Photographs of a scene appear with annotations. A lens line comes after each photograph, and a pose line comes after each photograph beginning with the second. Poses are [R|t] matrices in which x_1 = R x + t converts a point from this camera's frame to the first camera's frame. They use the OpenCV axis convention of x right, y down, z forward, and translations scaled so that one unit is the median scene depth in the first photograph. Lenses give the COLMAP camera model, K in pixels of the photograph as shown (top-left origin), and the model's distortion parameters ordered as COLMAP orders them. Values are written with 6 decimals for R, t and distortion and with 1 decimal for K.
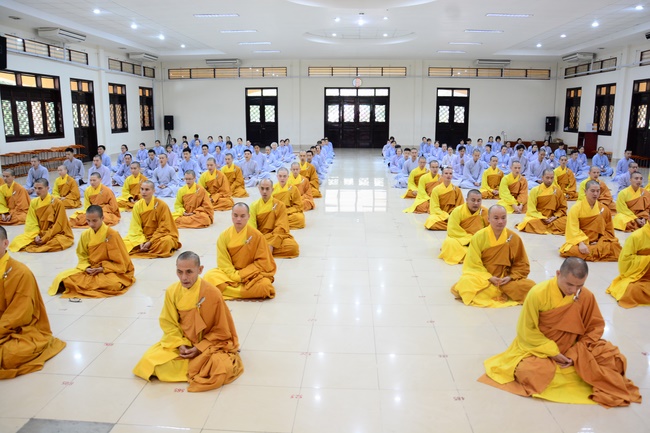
lens RADIAL K [[499.9, 0, 341.3], [0, 499.9, 216.7], [0, 0, 1]] dist [-0.123065, 0.080818]
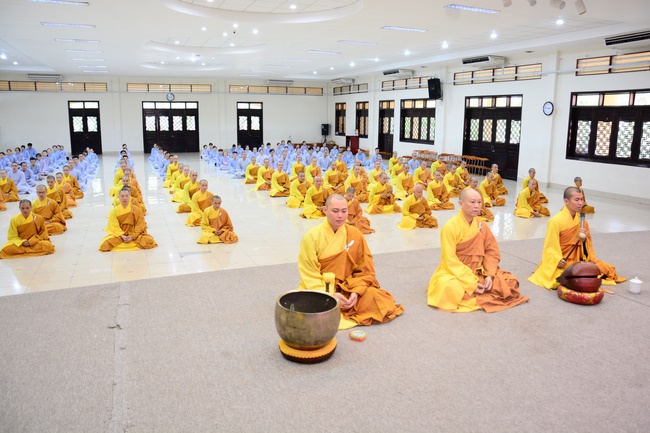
lens RADIAL K [[537.1, 0, 325.0], [0, 537.1, 216.5], [0, 0, 1]] dist [-0.152091, 0.177742]
pose [[0.915732, -0.067721, 0.396041, -0.158027], [0.072780, 0.997345, 0.002258, 0.039638], [-0.395143, 0.026756, 0.918230, -0.314473]]
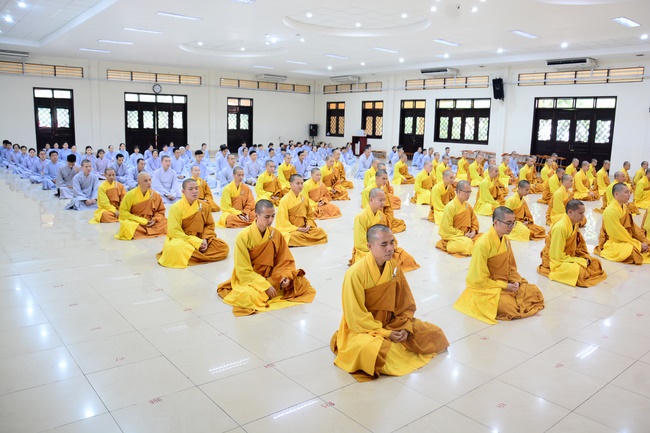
lens RADIAL K [[537.1, 0, 325.0], [0, 537.1, 216.5], [0, 0, 1]] dist [-0.152091, 0.177742]
pose [[0.733510, -0.098239, 0.672542, -0.485191], [0.112333, 0.993414, 0.022594, -0.002141], [-0.670332, 0.058976, 0.739714, 0.007573]]
